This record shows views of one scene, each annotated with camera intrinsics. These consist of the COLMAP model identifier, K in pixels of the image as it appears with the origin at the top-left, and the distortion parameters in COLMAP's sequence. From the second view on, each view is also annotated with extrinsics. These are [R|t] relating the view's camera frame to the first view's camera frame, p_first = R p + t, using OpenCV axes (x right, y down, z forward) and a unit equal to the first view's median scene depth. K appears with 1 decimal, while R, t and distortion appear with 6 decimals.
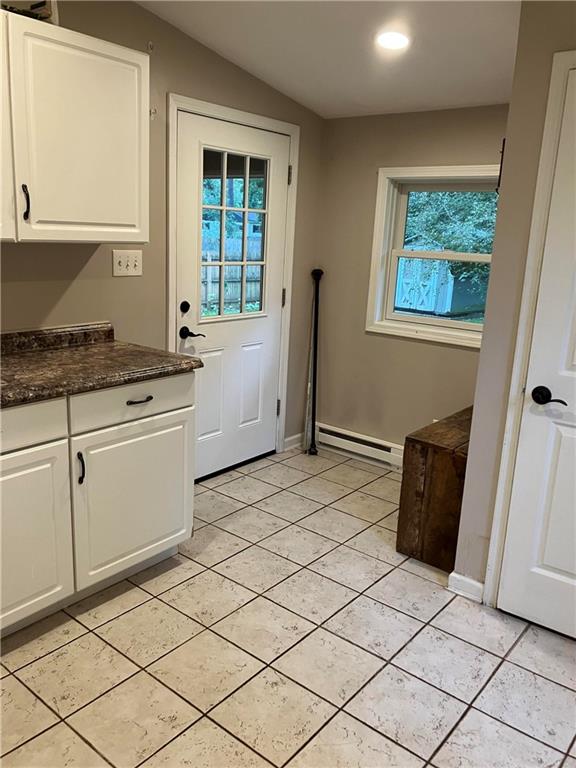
lens RADIAL K [[623.0, 0, 289.0], [0, 623.0, 382.6], [0, 0, 1]] dist [0.024395, -0.038990]
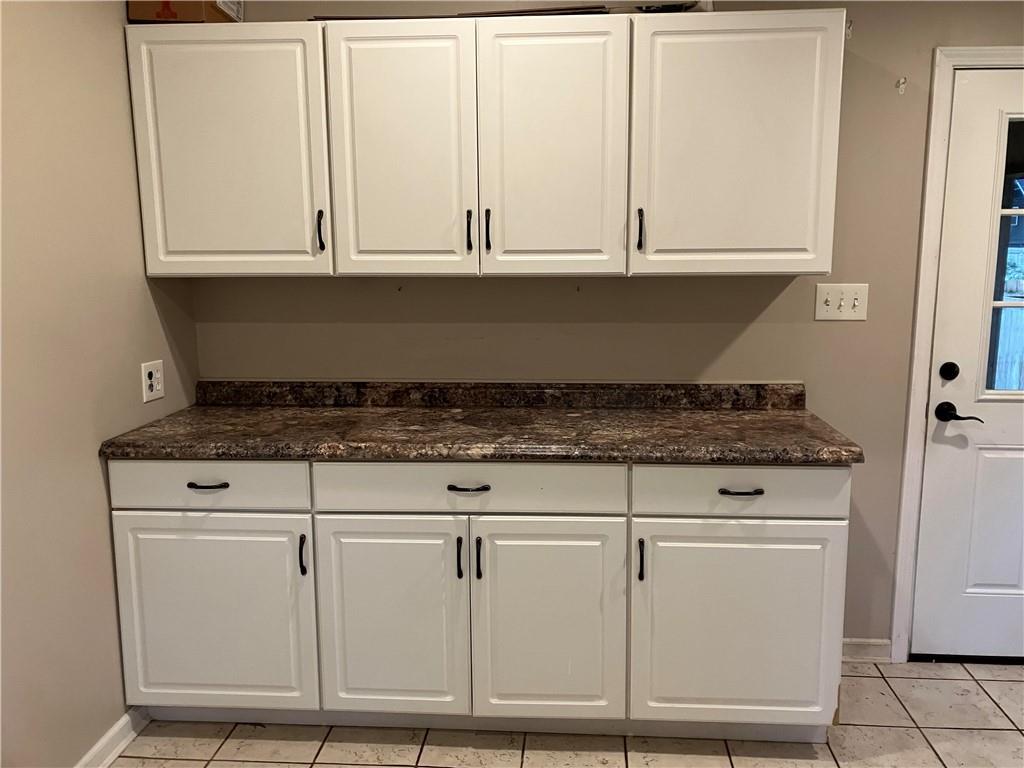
lens RADIAL K [[830.6, 0, 514.0], [0, 830.6, 382.1], [0, 0, 1]] dist [0.024395, -0.038990]
pose [[0.563535, 0.087370, -0.821459, 0.356237], [-0.163999, 0.986431, -0.007589, -0.041527], [0.809650, 0.138995, 0.570217, 0.215226]]
